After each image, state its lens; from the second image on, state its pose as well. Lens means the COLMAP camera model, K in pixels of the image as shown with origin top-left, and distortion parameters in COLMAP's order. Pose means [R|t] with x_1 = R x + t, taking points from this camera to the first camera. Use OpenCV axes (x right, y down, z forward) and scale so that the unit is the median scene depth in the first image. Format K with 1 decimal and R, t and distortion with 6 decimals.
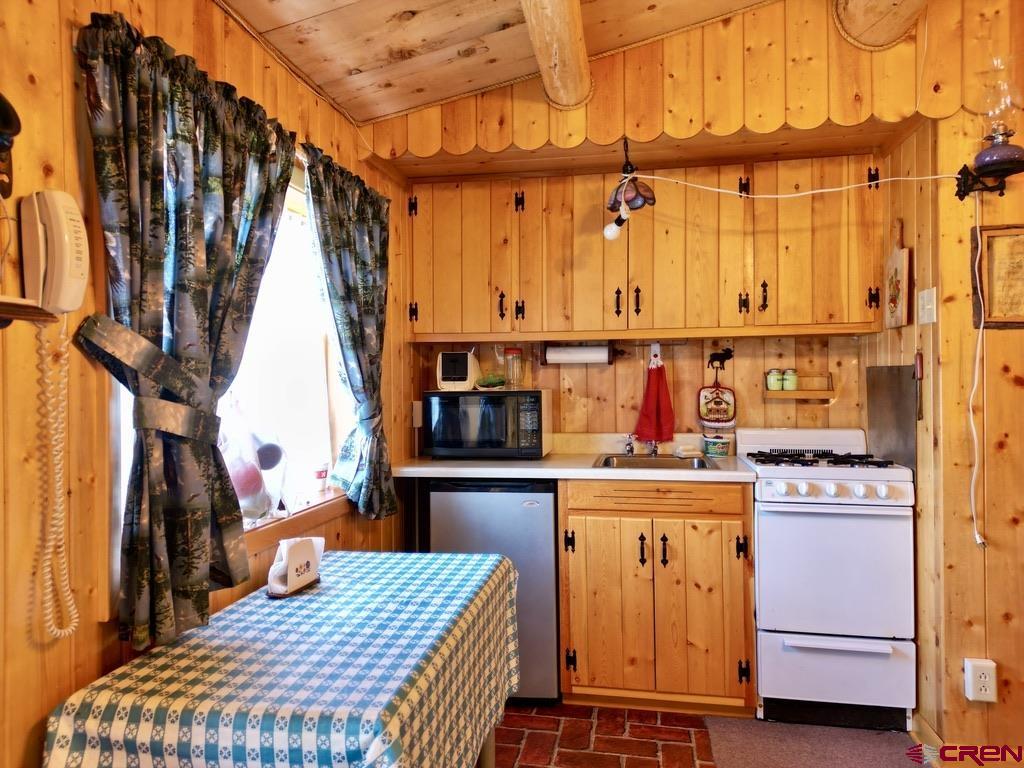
lens RADIAL K [[714.6, 0, 510.8], [0, 714.6, 381.8], [0, 0, 1]] dist [0.078652, -0.069534]
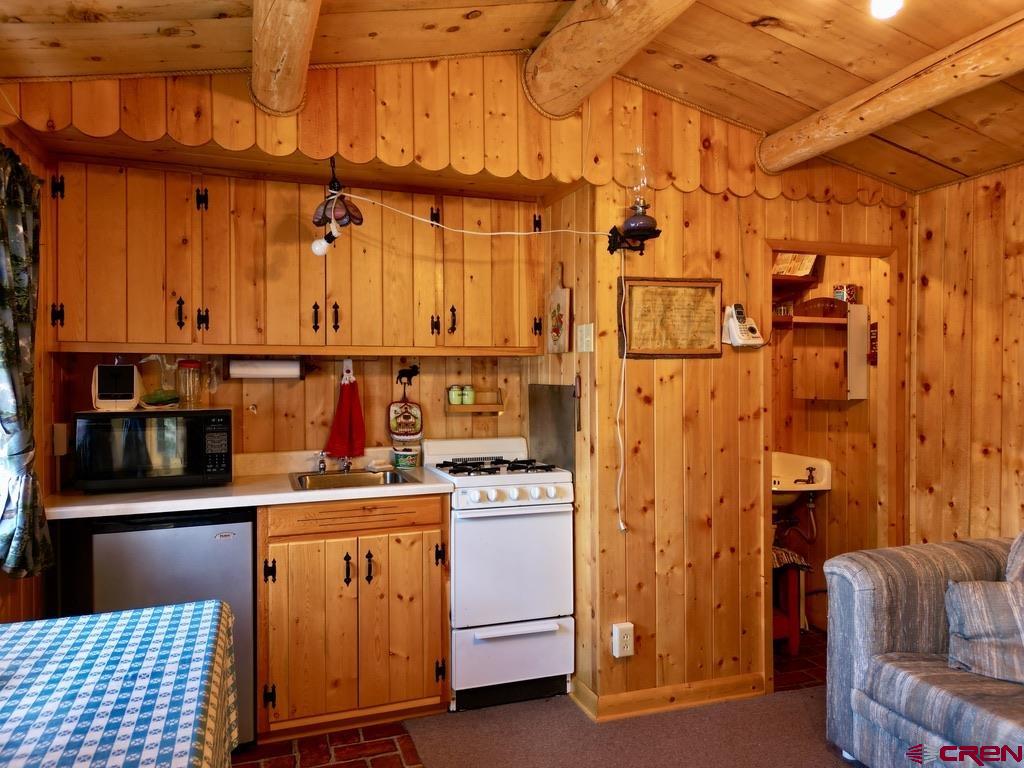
lens RADIAL K [[714.6, 0, 508.0], [0, 714.6, 382.0], [0, 0, 1]] dist [0.078652, -0.069534]
pose [[0.868891, 0.002635, 0.494997, -0.125708], [-0.003040, 0.999995, 0.000012, -0.028198], [-0.494995, -0.001515, 0.868895, 0.024375]]
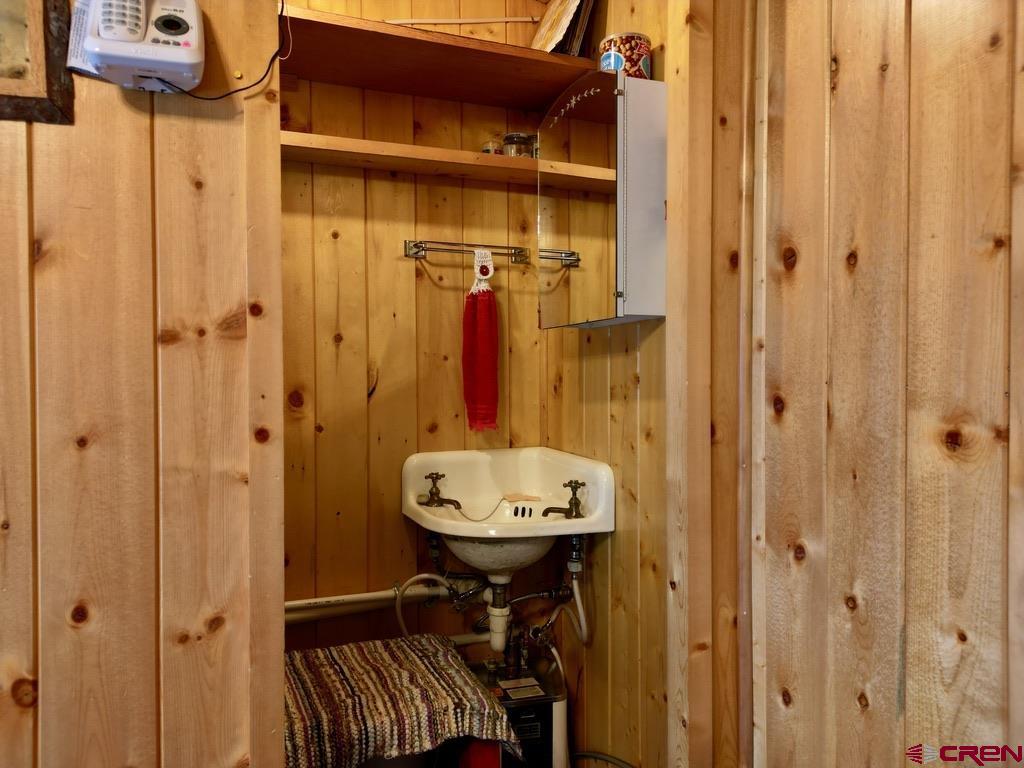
lens RADIAL K [[714.6, 0, 504.8], [0, 714.6, 380.3], [0, 0, 1]] dist [0.078652, -0.069534]
pose [[0.858020, 0.000863, 0.513616, 0.744837], [0.000010, 0.999999, -0.001697, 0.052319], [-0.513617, 0.001461, 0.858019, 0.466973]]
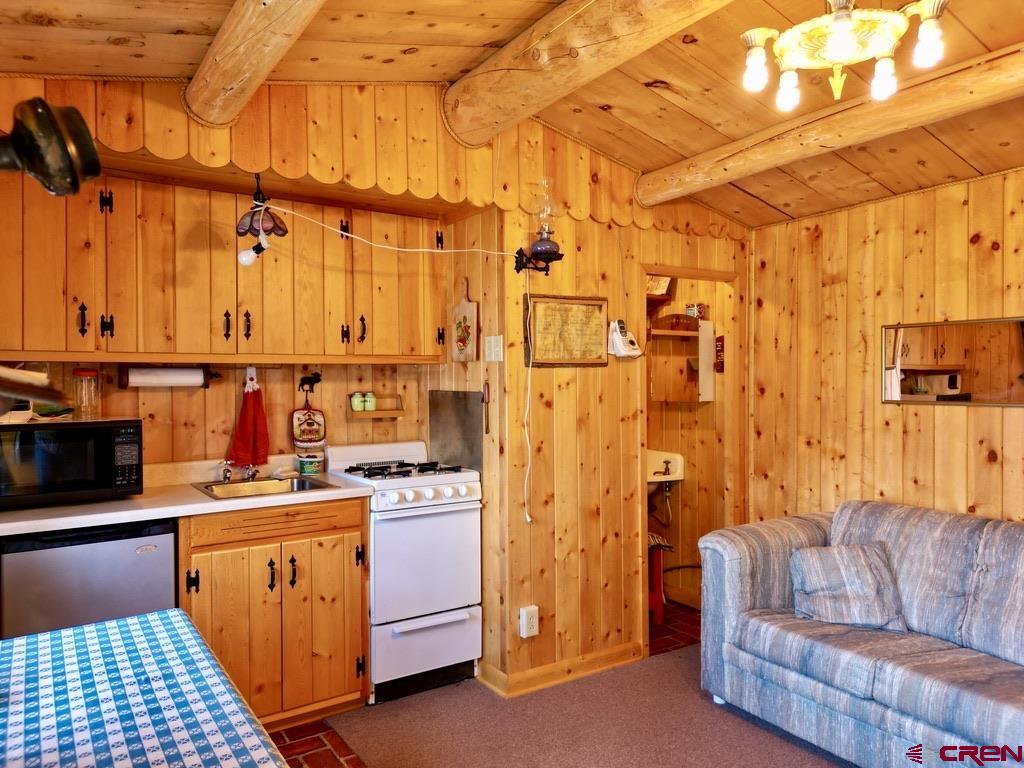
lens RADIAL K [[714.6, 0, 506.1], [0, 714.6, 381.9], [0, 0, 1]] dist [0.078652, -0.069534]
pose [[0.724863, 0.001518, 0.688892, -0.294629], [0.002448, 0.999986, -0.004780, -0.034090], [-0.688889, 0.005151, 0.724848, 0.036984]]
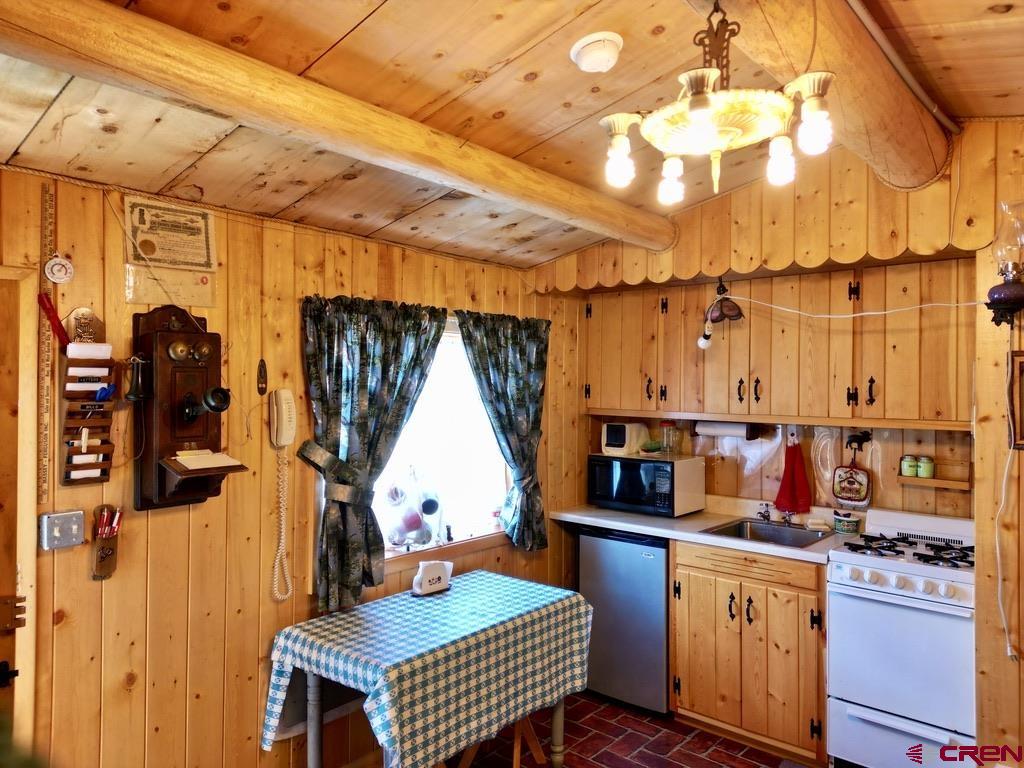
lens RADIAL K [[714.6, 0, 512.2], [0, 714.6, 382.2], [0, 0, 1]] dist [0.078652, -0.069534]
pose [[0.864983, 0.015915, -0.501549, 0.491024], [-0.016190, 0.999862, 0.003805, -0.145468], [0.501540, 0.004829, 0.865121, -0.235917]]
